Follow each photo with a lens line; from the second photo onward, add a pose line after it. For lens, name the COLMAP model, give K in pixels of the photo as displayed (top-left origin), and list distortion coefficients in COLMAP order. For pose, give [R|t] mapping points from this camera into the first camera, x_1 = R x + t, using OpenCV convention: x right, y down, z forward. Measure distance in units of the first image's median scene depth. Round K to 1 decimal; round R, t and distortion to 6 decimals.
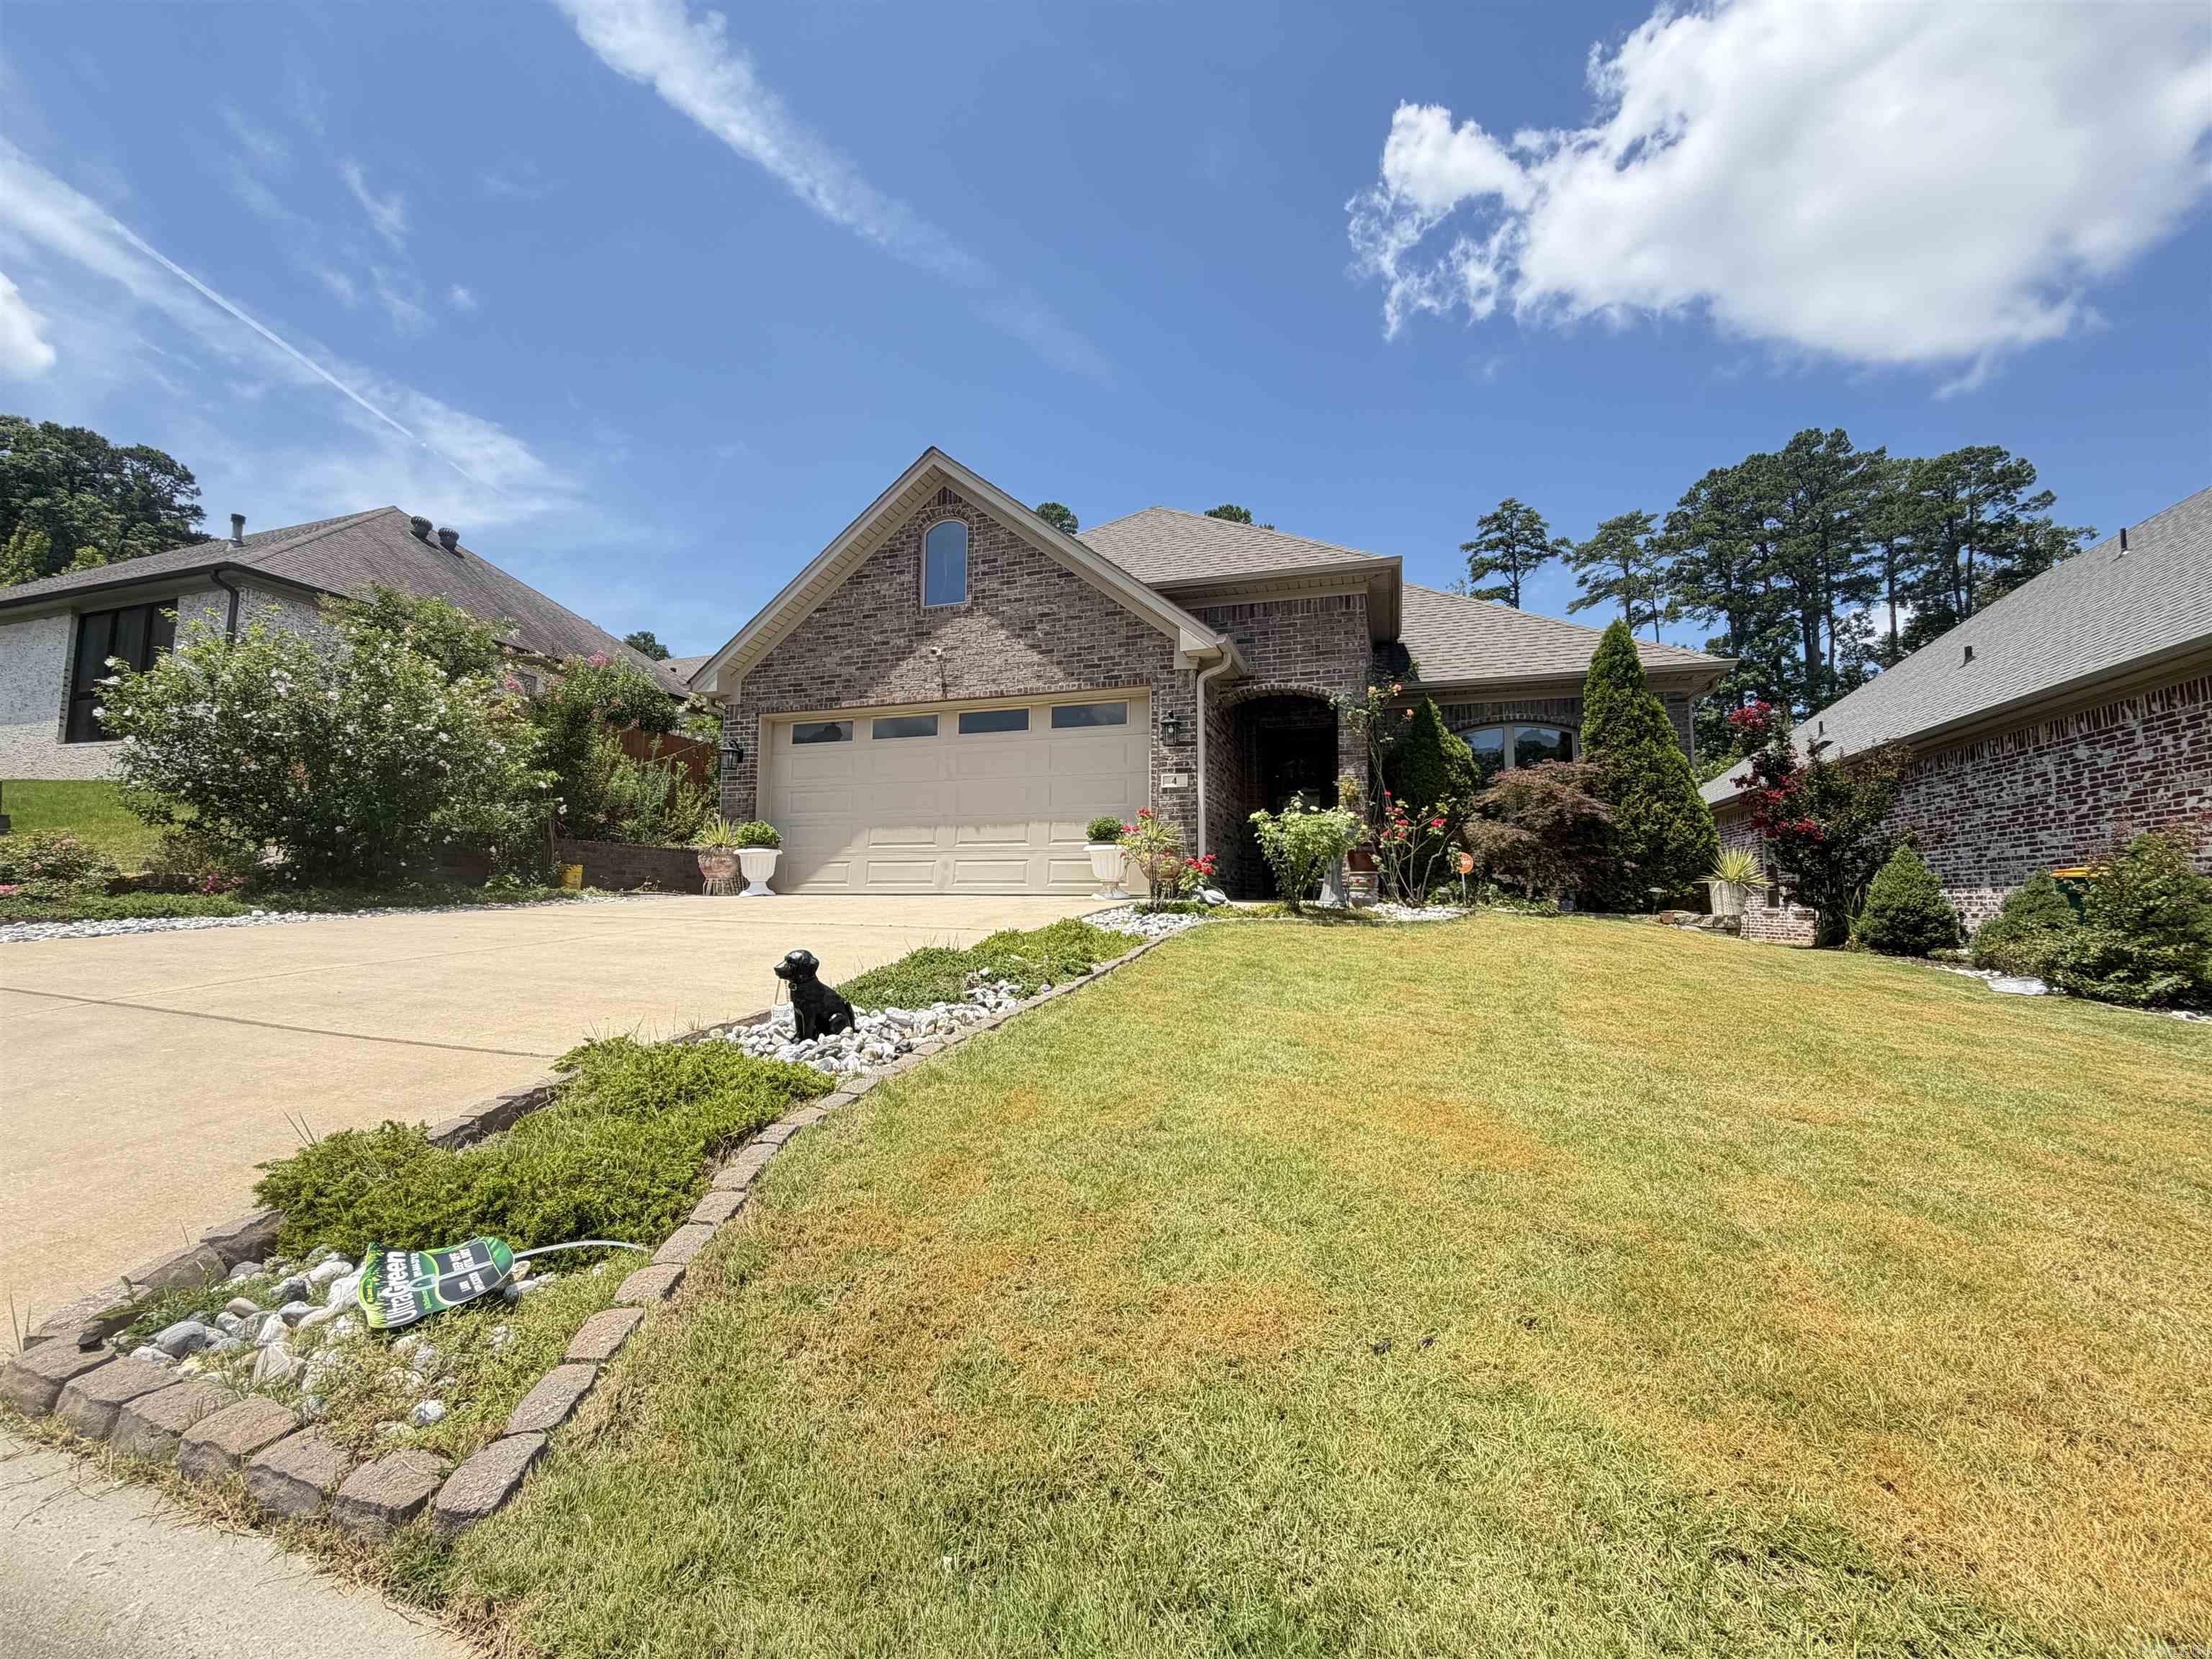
lens RADIAL K [[885.4, 0, 1106.0], [0, 885.4, 829.5], [0, 0, 1]] dist [-0.001365, 0.000118]
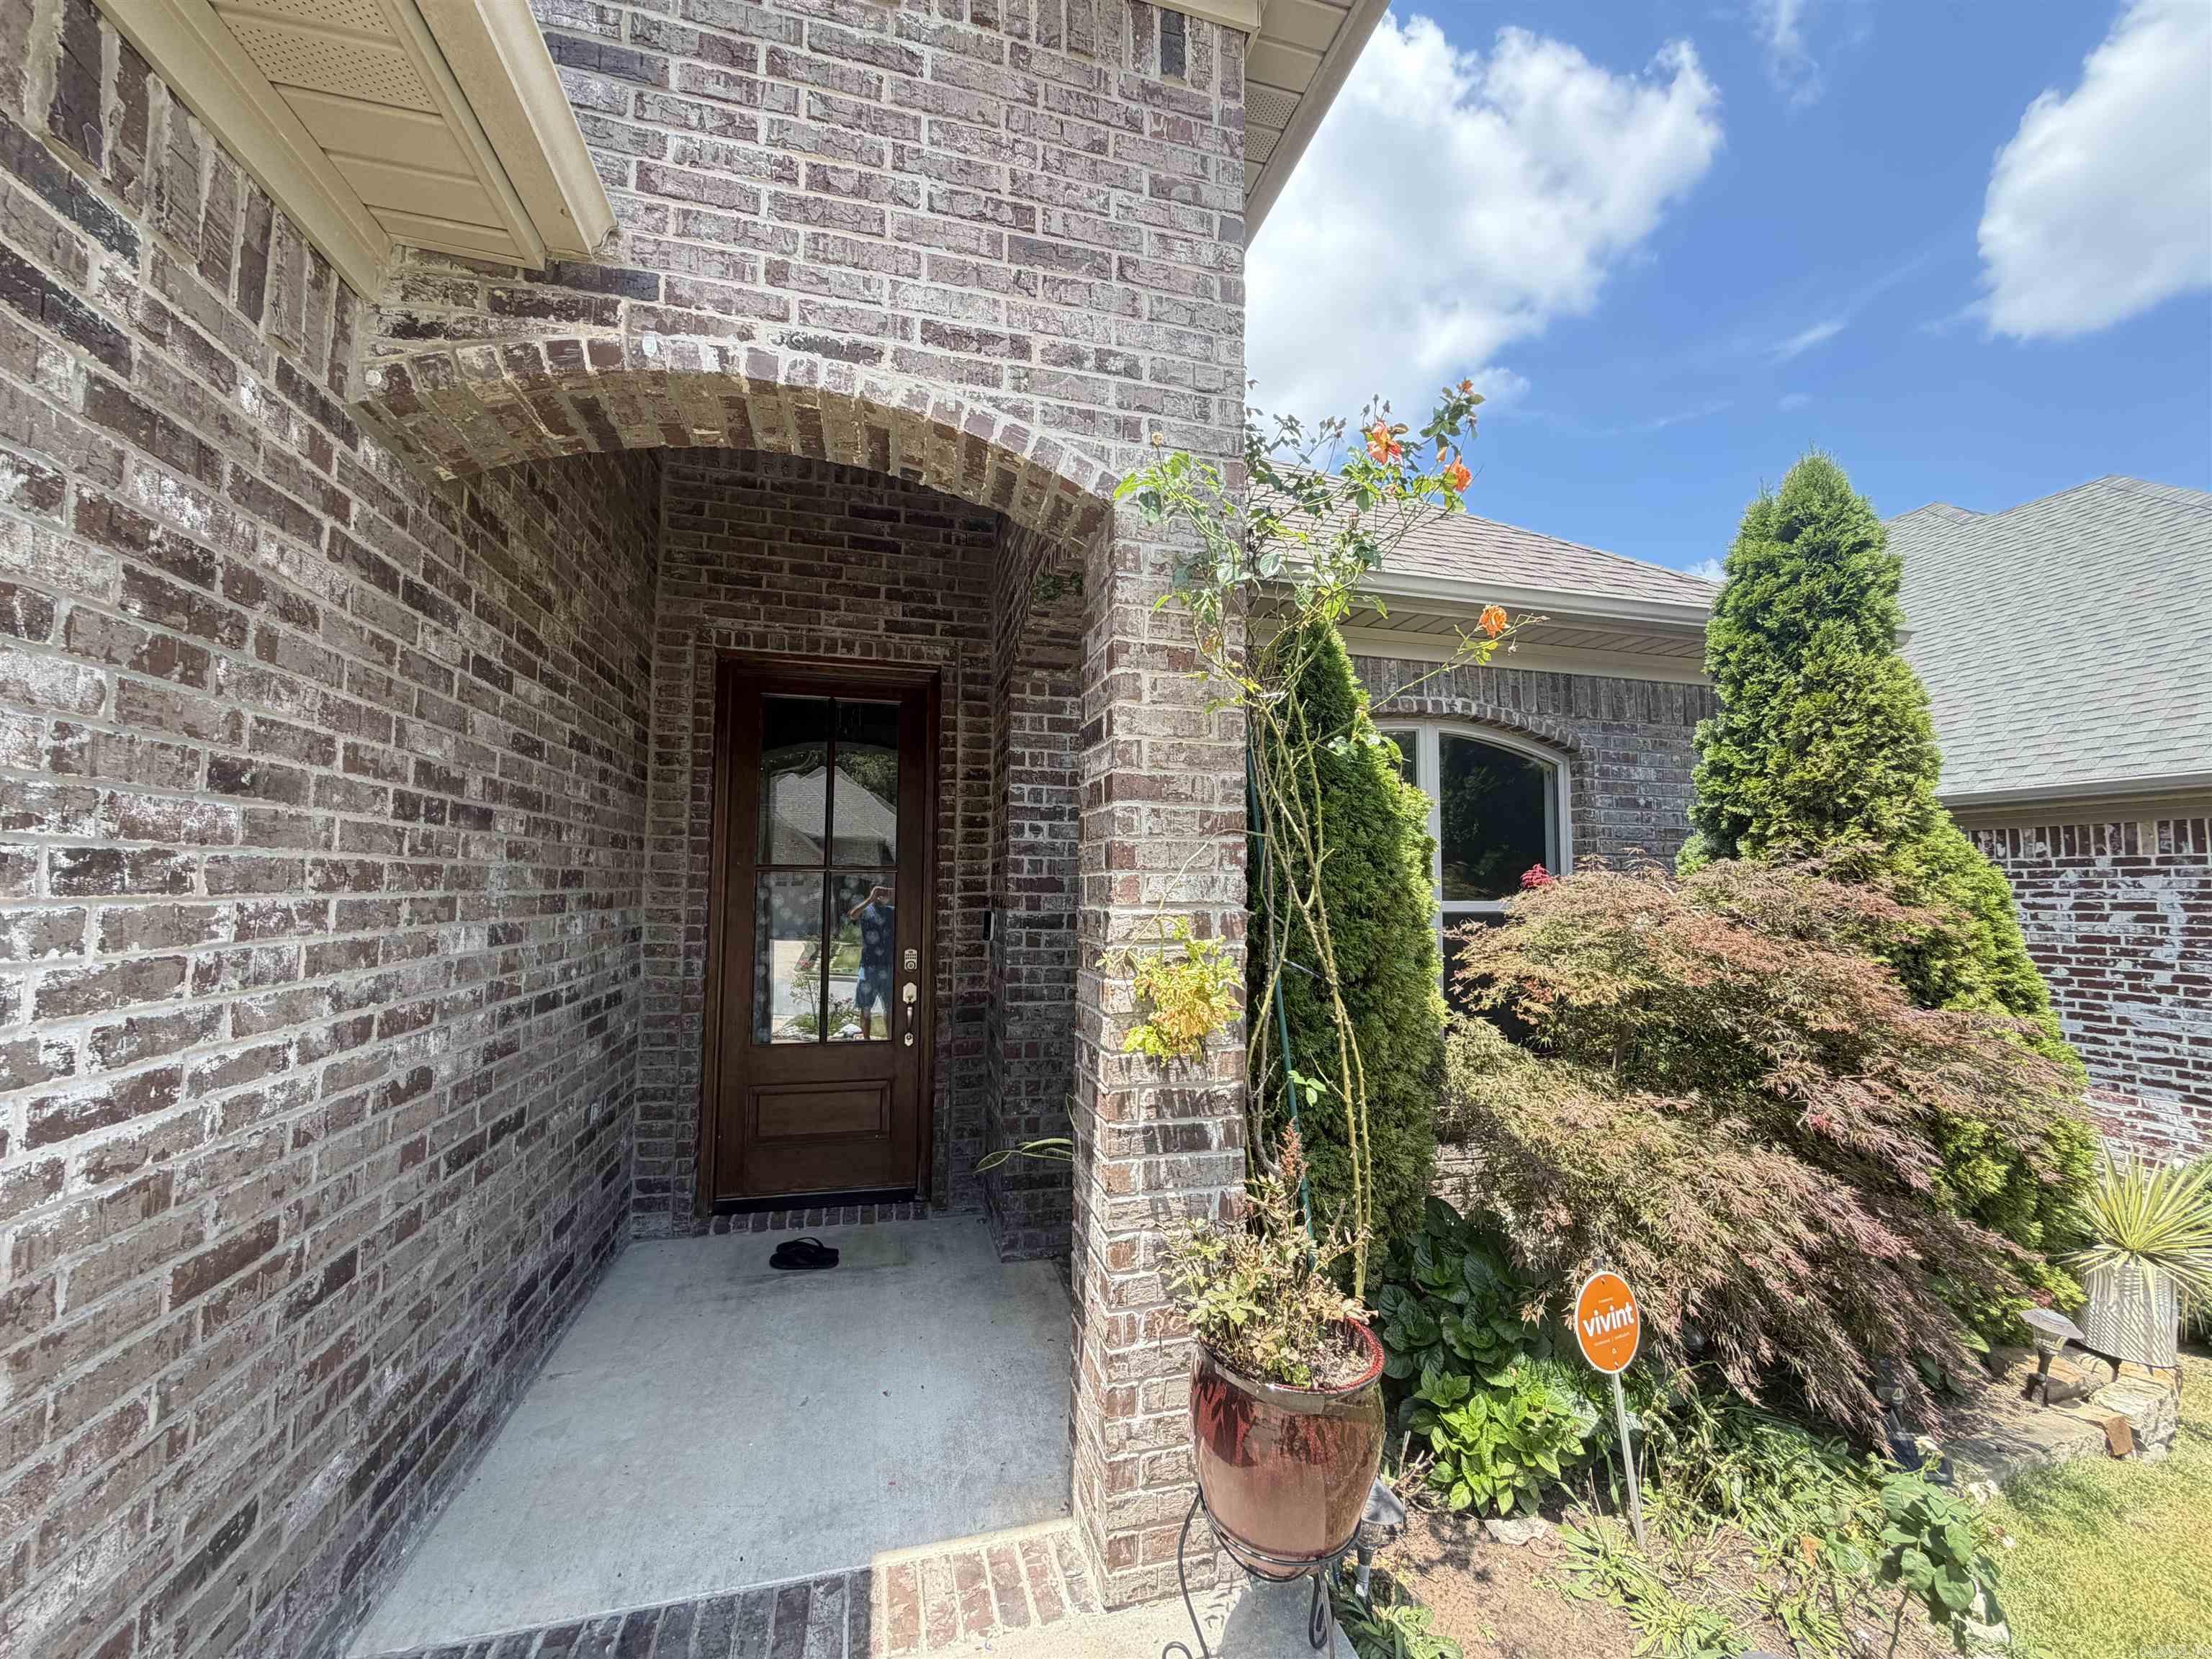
lens RADIAL K [[885.4, 0, 1106.0], [0, 885.4, 829.5], [0, 0, 1]] dist [-0.001365, 0.000118]
pose [[0.845638, 0.040699, 0.532202, 0.162741], [-0.055040, 0.998422, 0.011103, -0.079536], [-0.530911, -0.038682, 0.846544, 0.845181]]
